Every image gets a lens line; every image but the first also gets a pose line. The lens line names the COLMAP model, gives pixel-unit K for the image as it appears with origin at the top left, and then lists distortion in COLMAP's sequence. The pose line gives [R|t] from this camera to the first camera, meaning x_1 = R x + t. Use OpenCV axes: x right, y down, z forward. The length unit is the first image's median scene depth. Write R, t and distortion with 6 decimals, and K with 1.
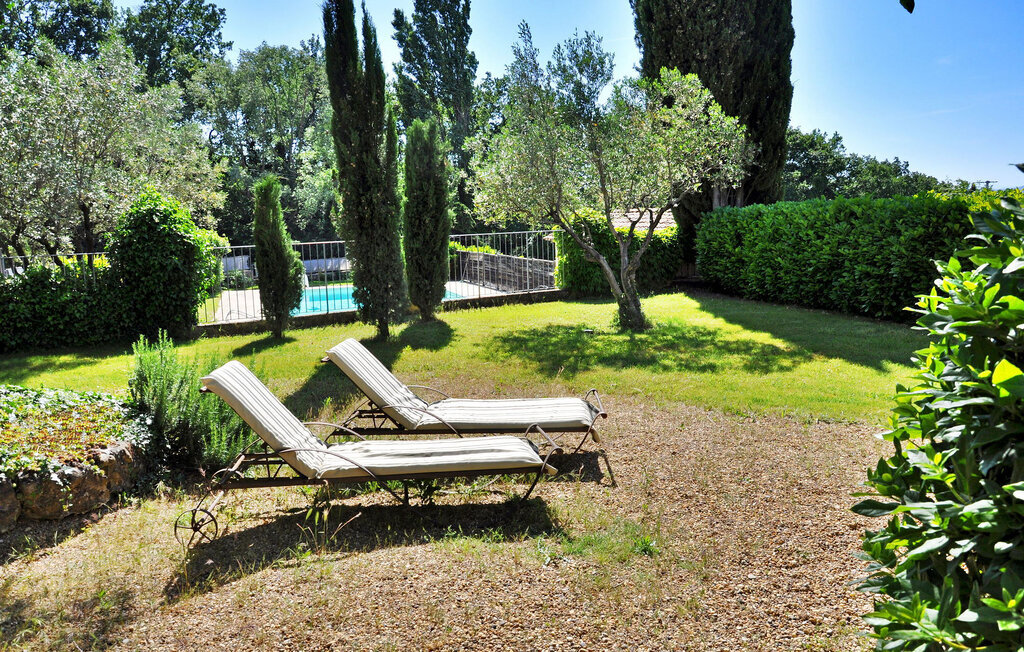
lens RADIAL K [[809.9, 0, 512.0], [0, 809.9, 326.0], [0, 0, 1]] dist [-0.027127, 0.004216]
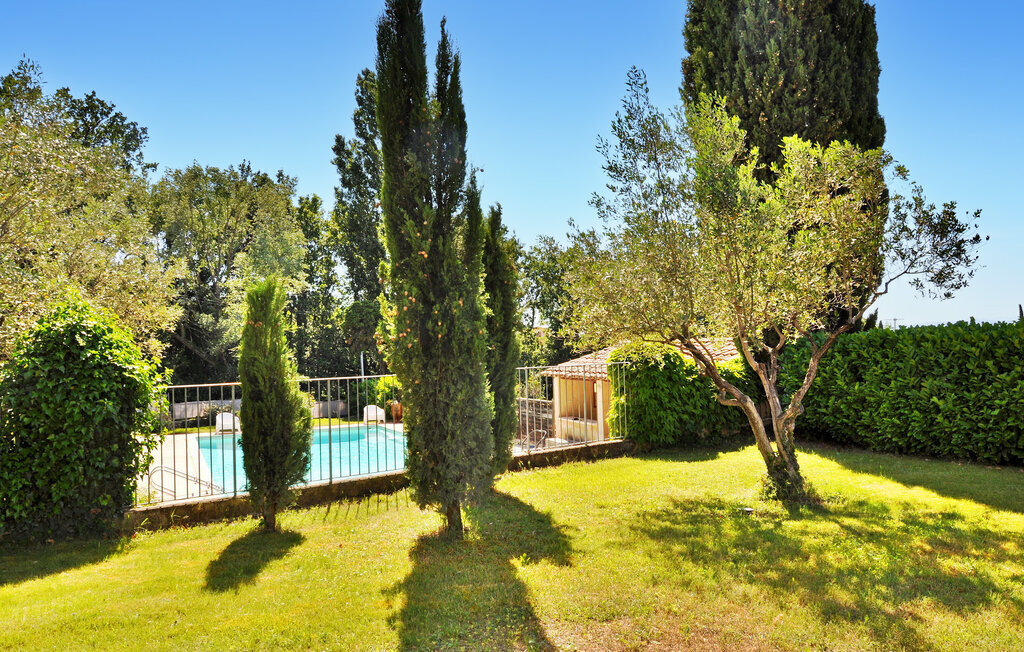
lens RADIAL K [[809.9, 0, 512.0], [0, 809.9, 326.0], [0, 0, 1]] dist [-0.027127, 0.004216]
pose [[0.994030, 0.005359, 0.108977, -0.161707], [0.012897, 0.986021, -0.166123, -0.033048], [-0.108344, 0.166537, 0.980065, 0.320155]]
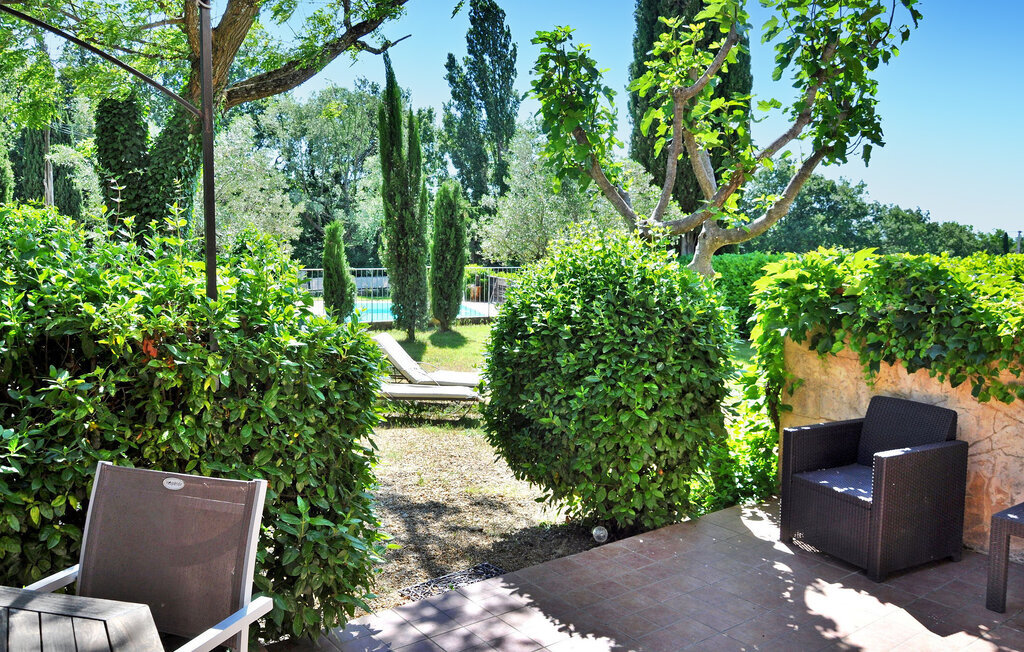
lens RADIAL K [[809.9, 0, 512.0], [0, 809.9, 326.0], [0, 0, 1]] dist [-0.027127, 0.004216]
pose [[0.997210, 0.053602, -0.051952, 0.077145], [-0.055002, 0.998150, -0.025904, 0.014078], [0.050467, 0.028689, 0.998314, -0.342569]]
